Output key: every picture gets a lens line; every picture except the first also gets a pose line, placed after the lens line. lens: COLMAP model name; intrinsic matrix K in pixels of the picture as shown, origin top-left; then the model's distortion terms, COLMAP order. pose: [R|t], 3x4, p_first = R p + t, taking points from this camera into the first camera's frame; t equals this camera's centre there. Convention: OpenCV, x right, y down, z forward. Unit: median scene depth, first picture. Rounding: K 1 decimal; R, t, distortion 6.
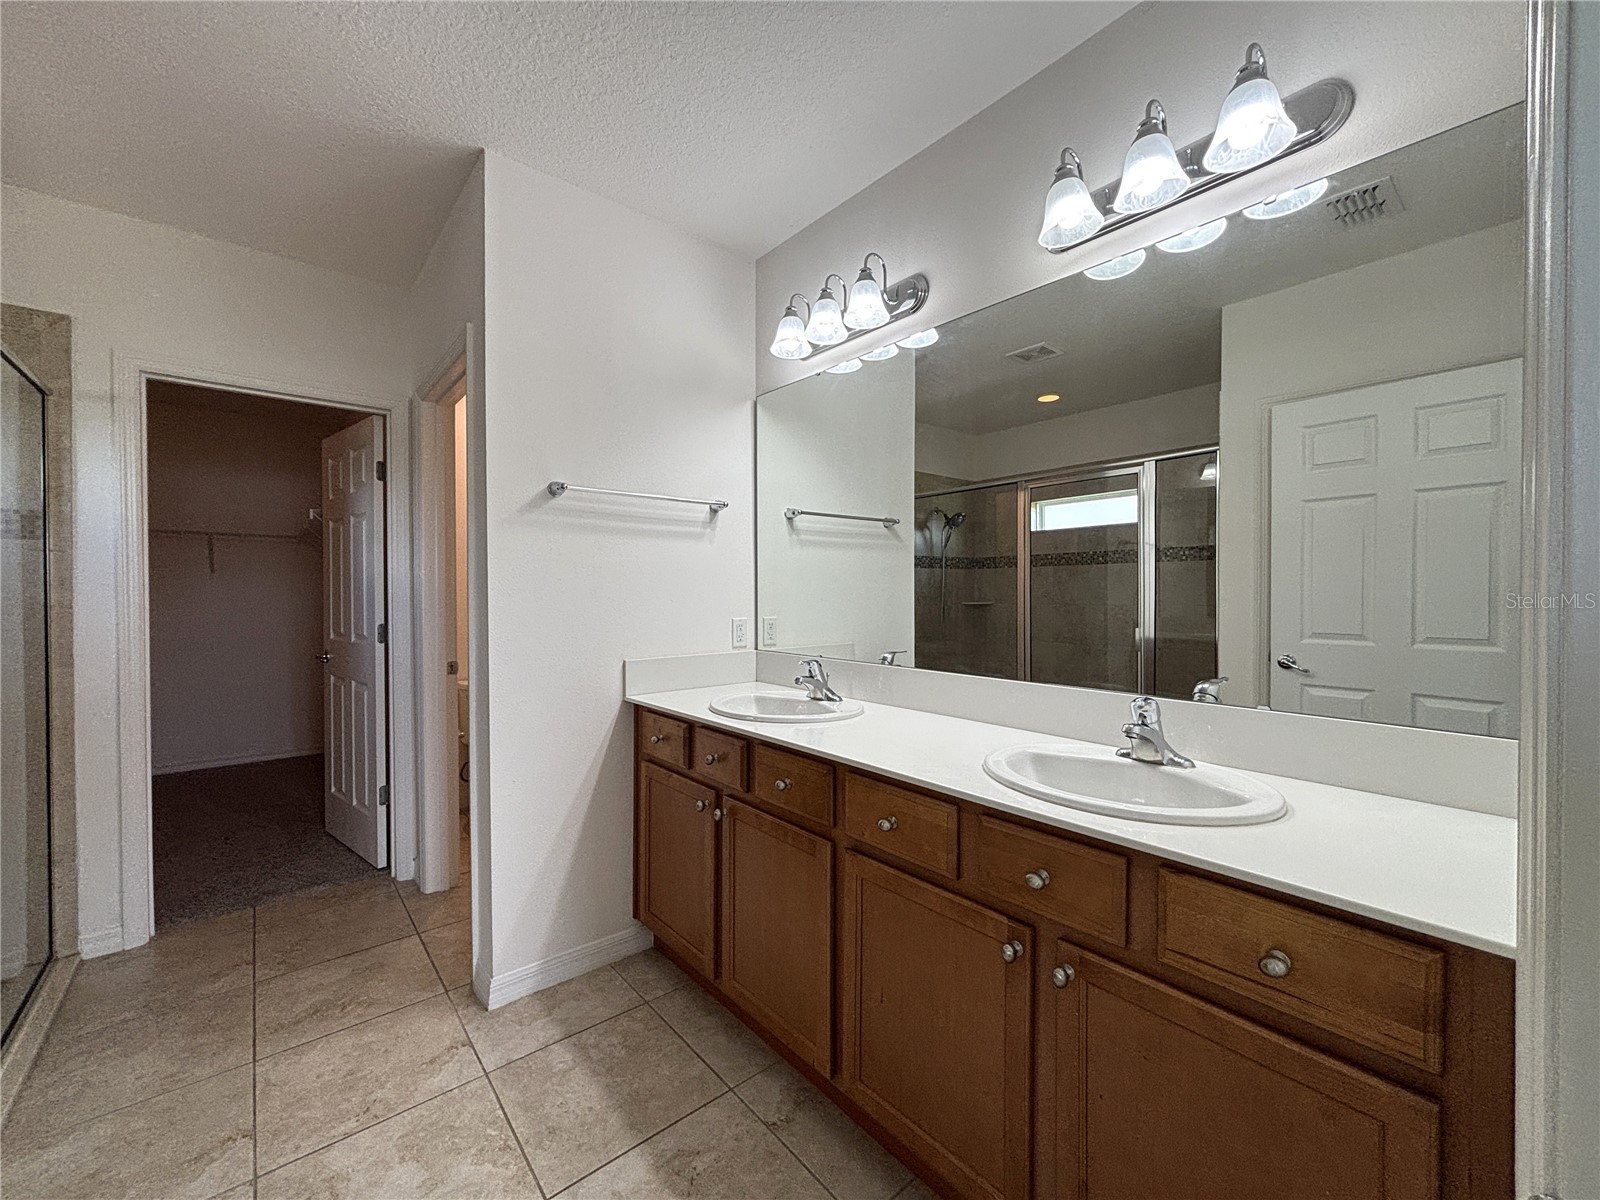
lens RADIAL K [[642.4, 0, 800.0], [0, 642.4, 600.0], [0, 0, 1]] dist [0.001125, -0.000148]
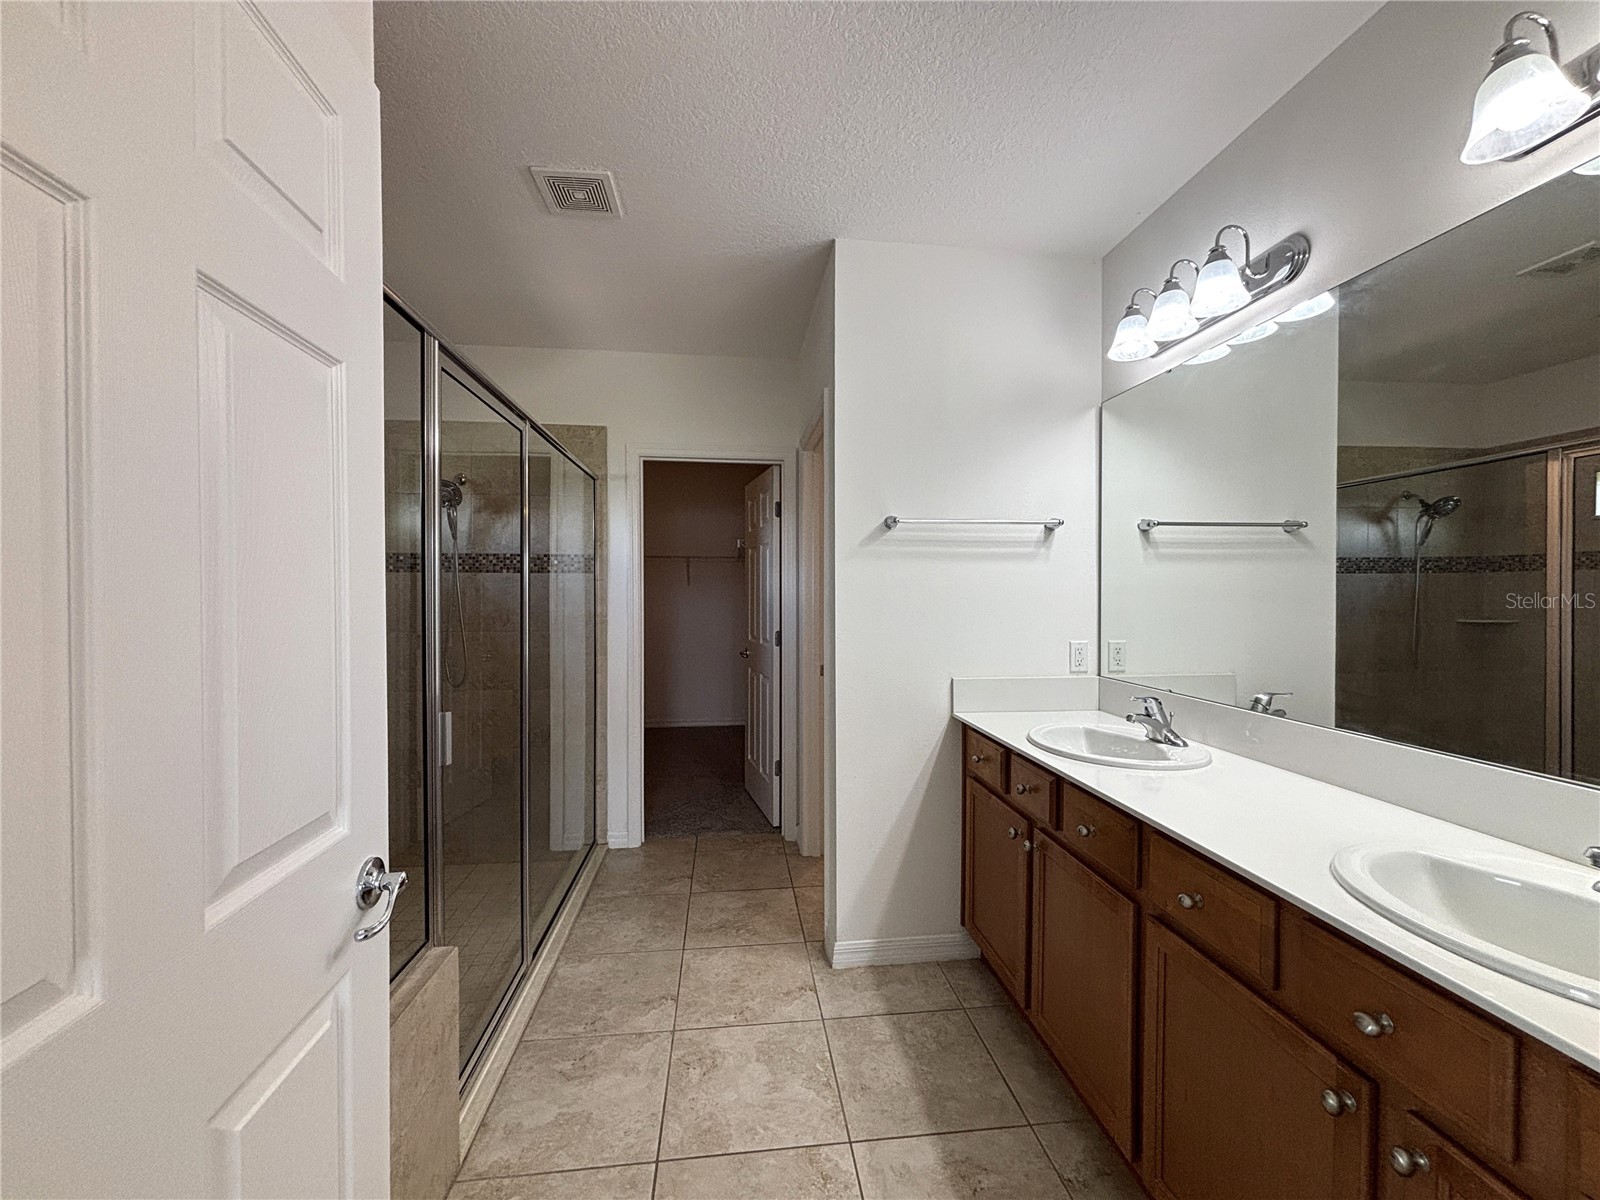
lens RADIAL K [[644.5, 0, 800.0], [0, 644.5, 600.0], [0, 0, 1]] dist [-0.000312, 0.000930]
pose [[0.831709, 0.007821, -0.555156, 0.110993], [-0.007250, 0.999969, 0.003227, -0.039634], [0.555164, 0.001341, 0.831740, -0.021607]]
